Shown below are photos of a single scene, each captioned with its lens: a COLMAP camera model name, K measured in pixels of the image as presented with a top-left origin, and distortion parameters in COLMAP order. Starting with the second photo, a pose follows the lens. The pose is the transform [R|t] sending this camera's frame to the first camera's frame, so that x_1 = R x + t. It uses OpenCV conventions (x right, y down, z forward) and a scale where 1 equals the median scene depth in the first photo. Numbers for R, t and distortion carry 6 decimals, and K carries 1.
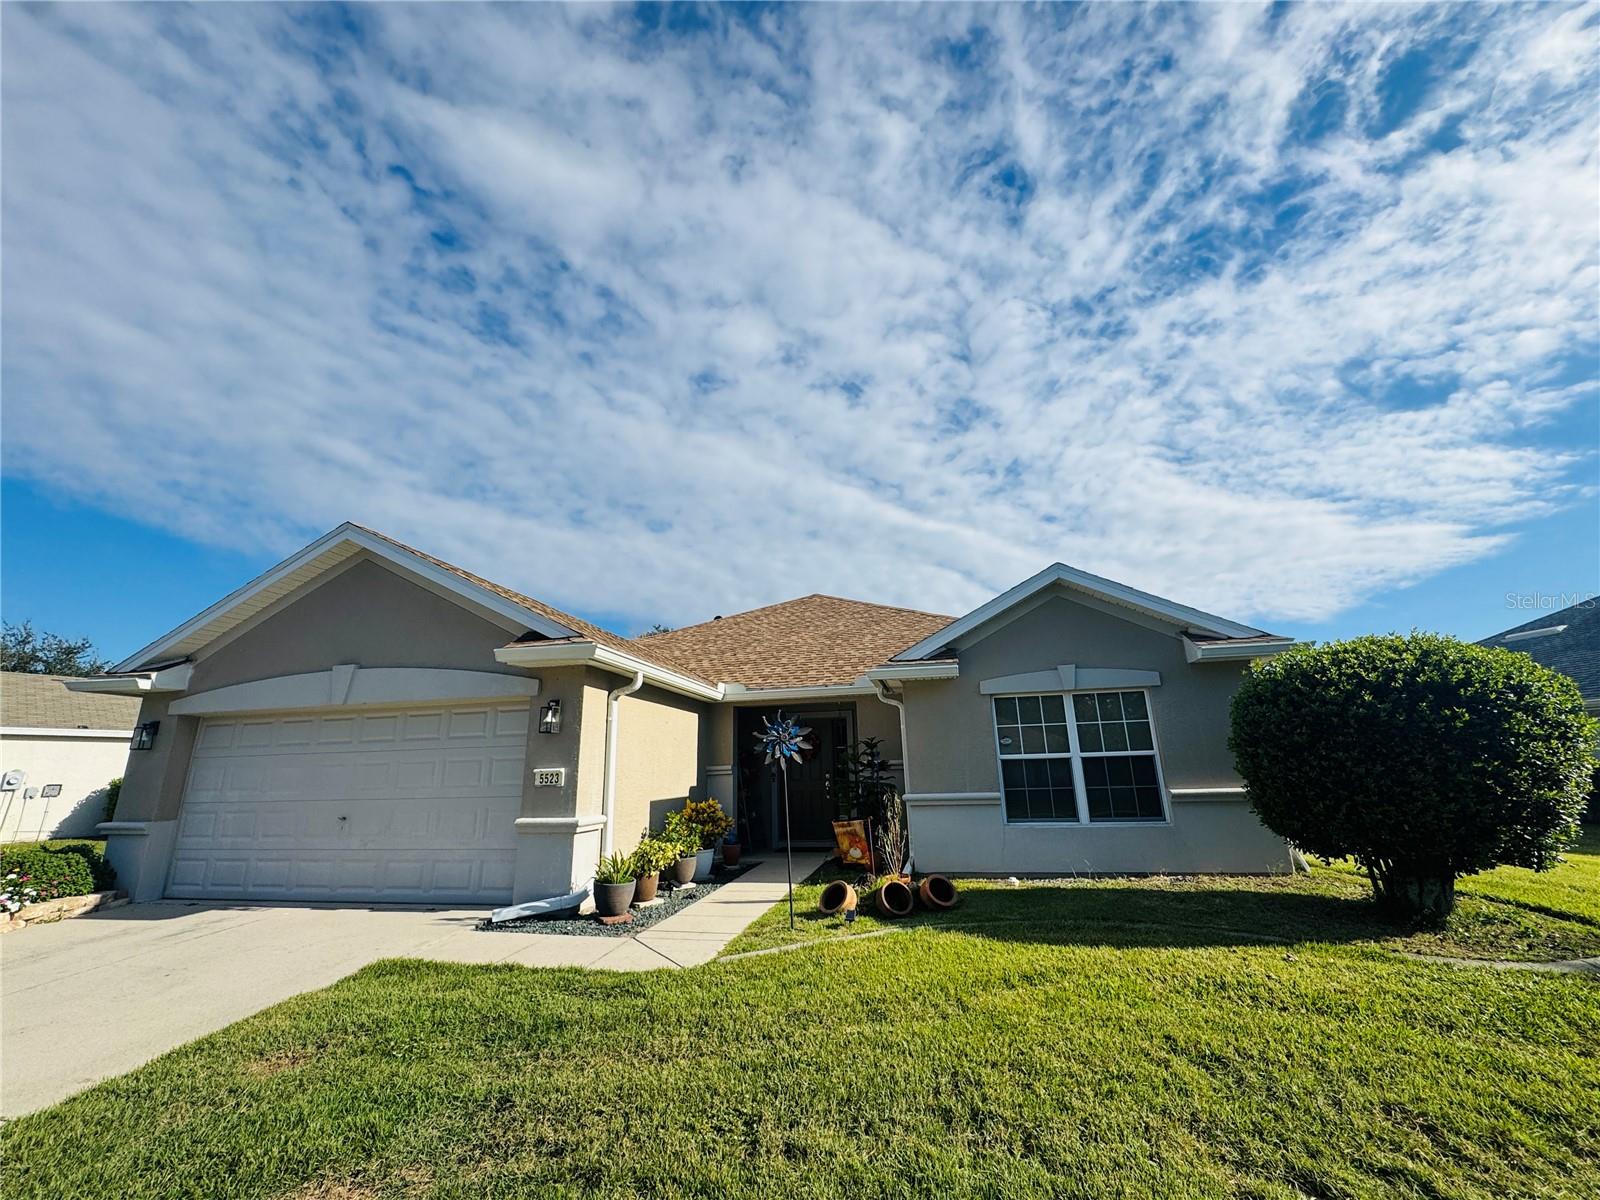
lens RADIAL K [[641.2, 0, 799.8], [0, 641.2, 598.2], [0, 0, 1]] dist [-0.002598, -0.000295]
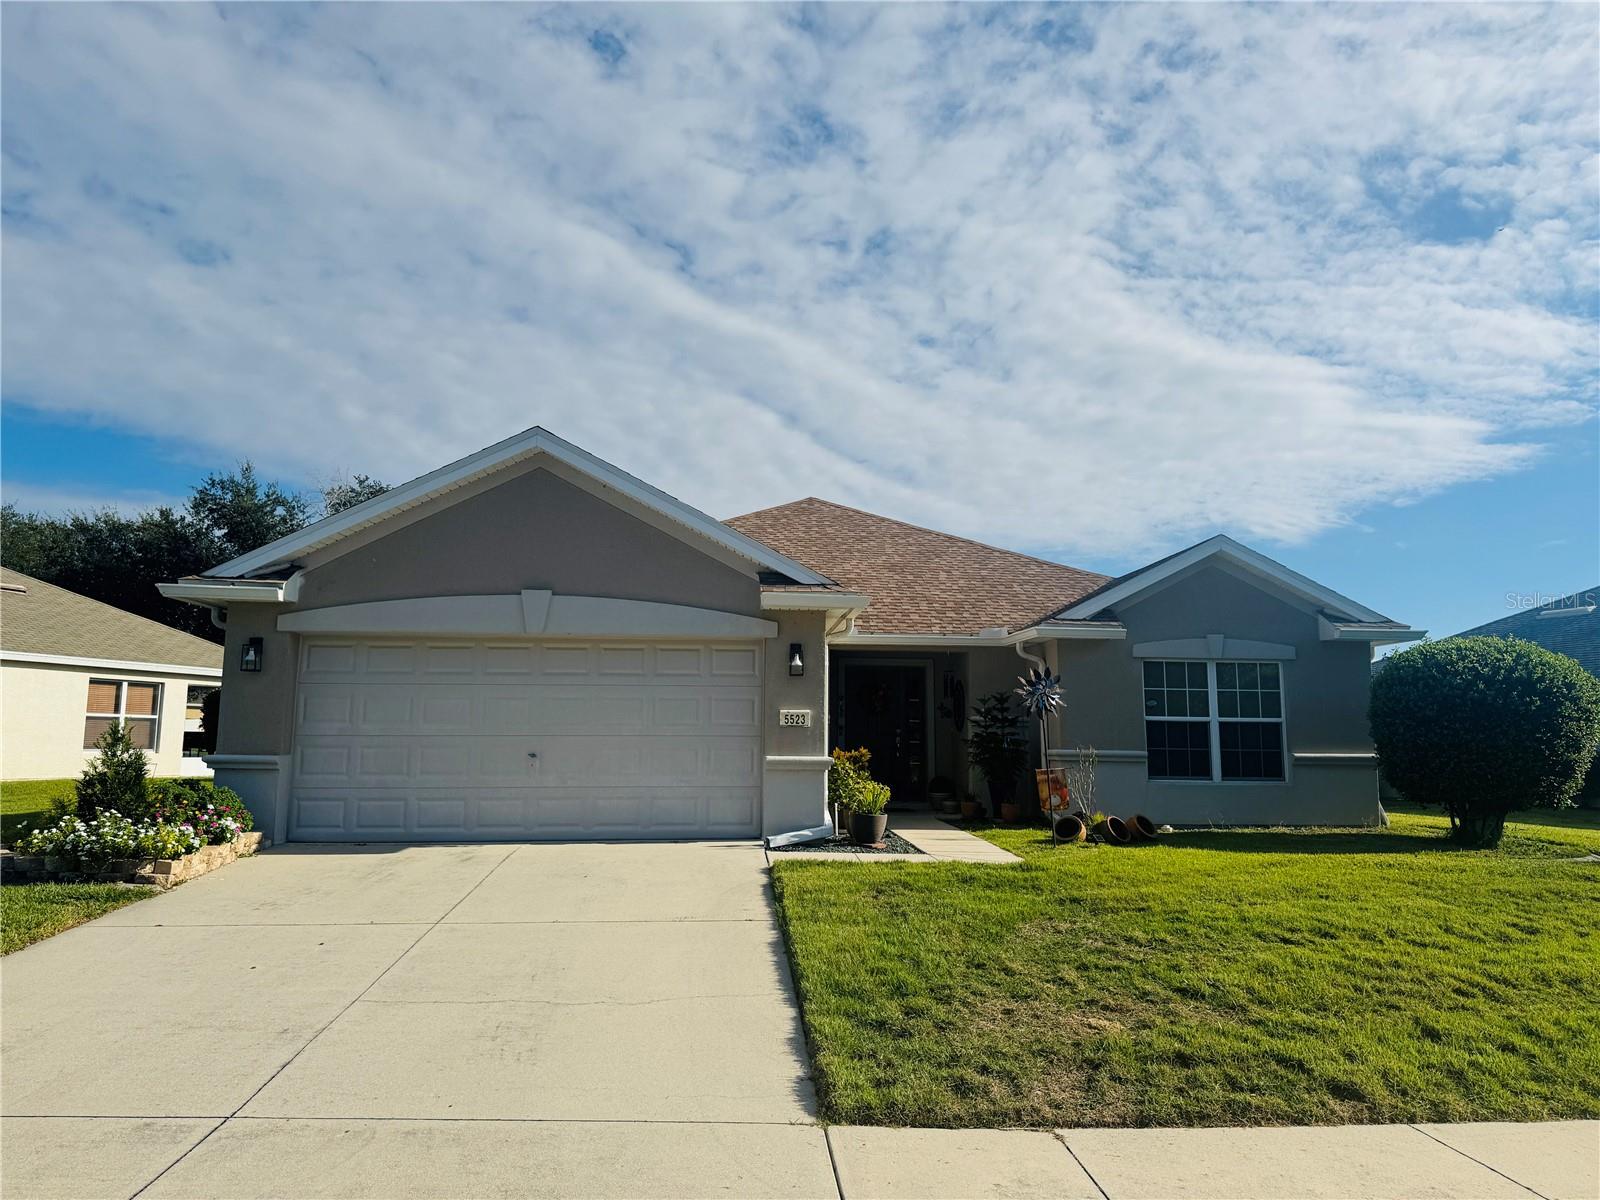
lens RADIAL K [[1117.2, 0, 800.1], [0, 1117.2, 584.9], [0, 0, 1]] dist [0.042661, -0.060969]
pose [[0.959067, 0.071374, 0.274037, -0.795751], [-0.105311, 0.988205, 0.111181, -0.115729], [-0.262869, -0.135489, 0.955271, -0.596716]]
